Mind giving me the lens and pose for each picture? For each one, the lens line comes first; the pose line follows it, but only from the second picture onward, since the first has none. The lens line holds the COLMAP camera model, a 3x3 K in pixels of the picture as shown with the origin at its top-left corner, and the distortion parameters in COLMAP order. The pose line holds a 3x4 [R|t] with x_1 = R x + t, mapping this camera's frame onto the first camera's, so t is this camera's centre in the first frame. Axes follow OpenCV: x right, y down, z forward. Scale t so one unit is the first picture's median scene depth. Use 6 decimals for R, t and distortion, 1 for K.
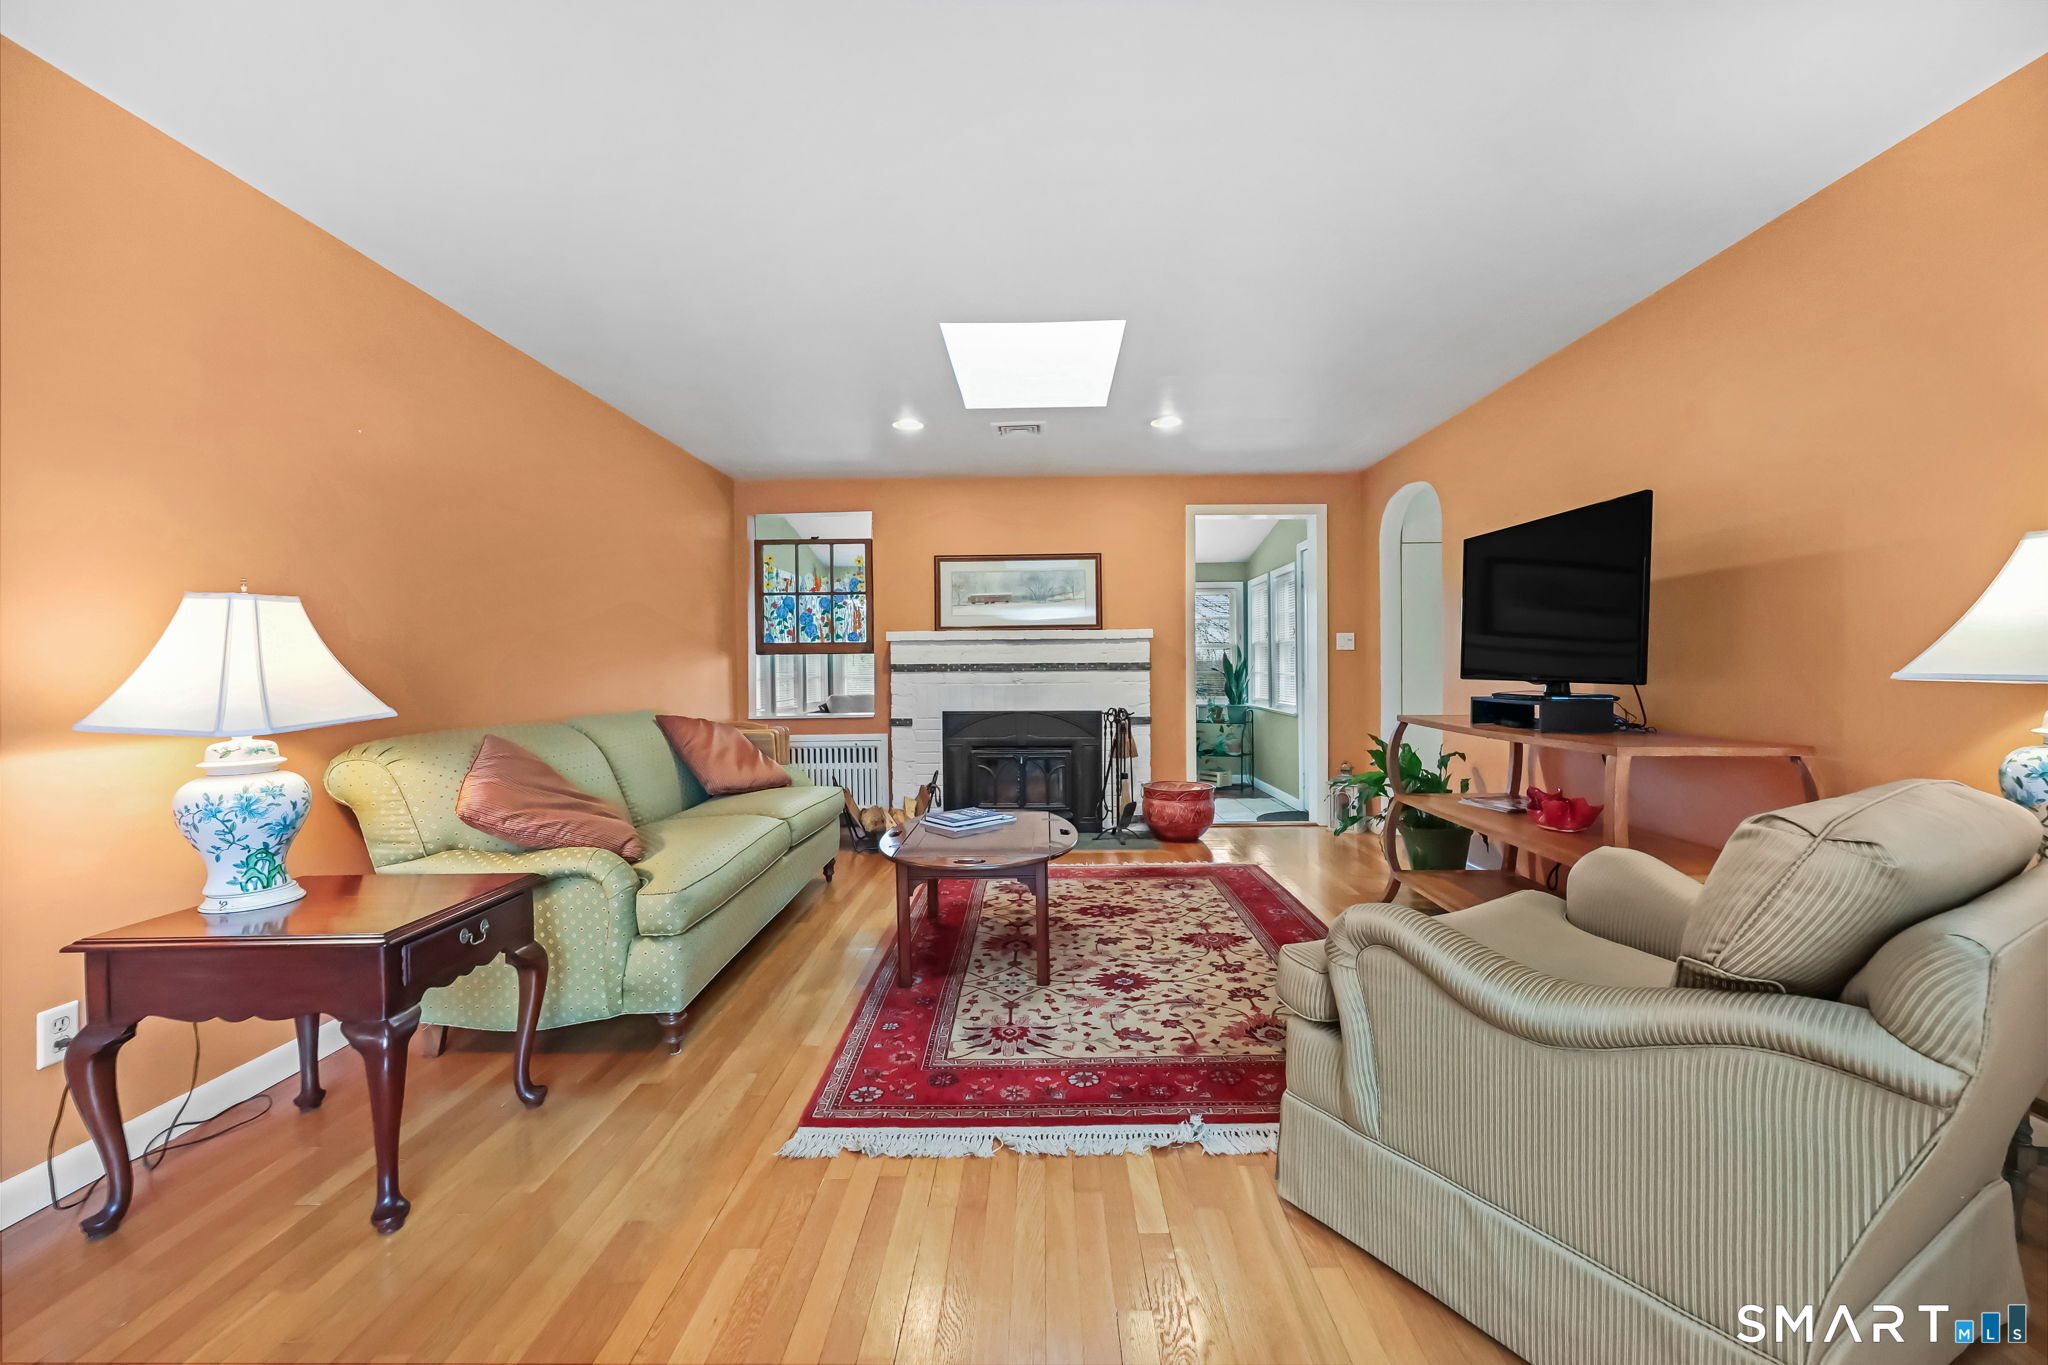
lens RADIAL K [[814.9, 0, 1024.0], [0, 814.9, 682.5], [0, 0, 1]] dist [0.000735, -0.000139]
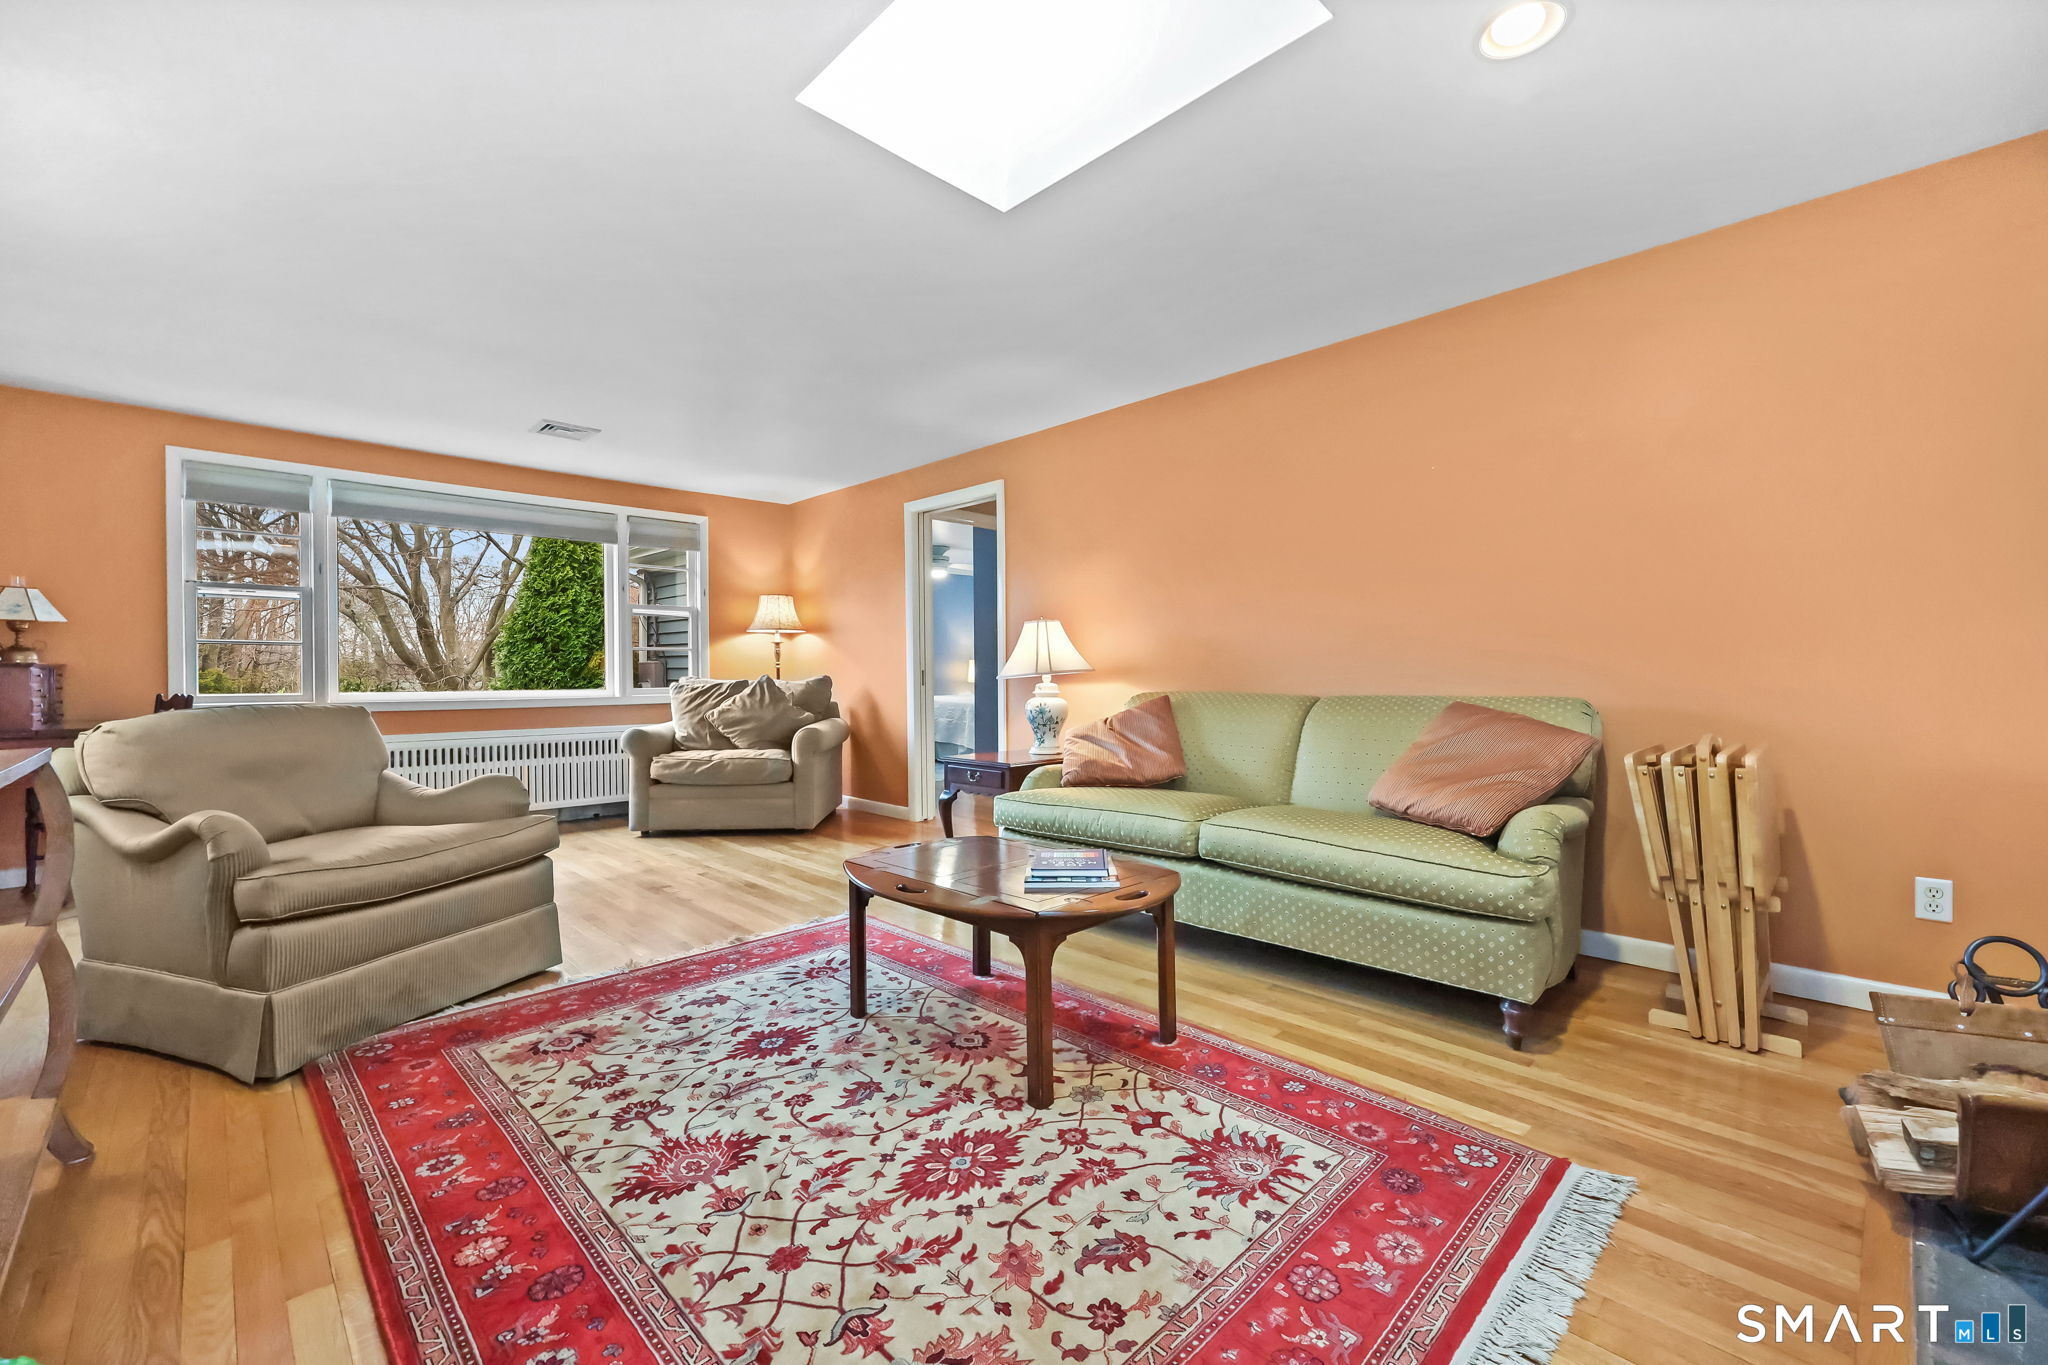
lens RADIAL K [[814.9, 0, 1024.0], [0, 814.9, 682.5], [0, 0, 1]] dist [0.000735, -0.000139]
pose [[-0.689755, 0.023635, -0.723657, 0.493403], [0.000476, 0.999482, 0.032190, -0.003647], [0.724043, 0.021859, -0.689408, 1.639261]]
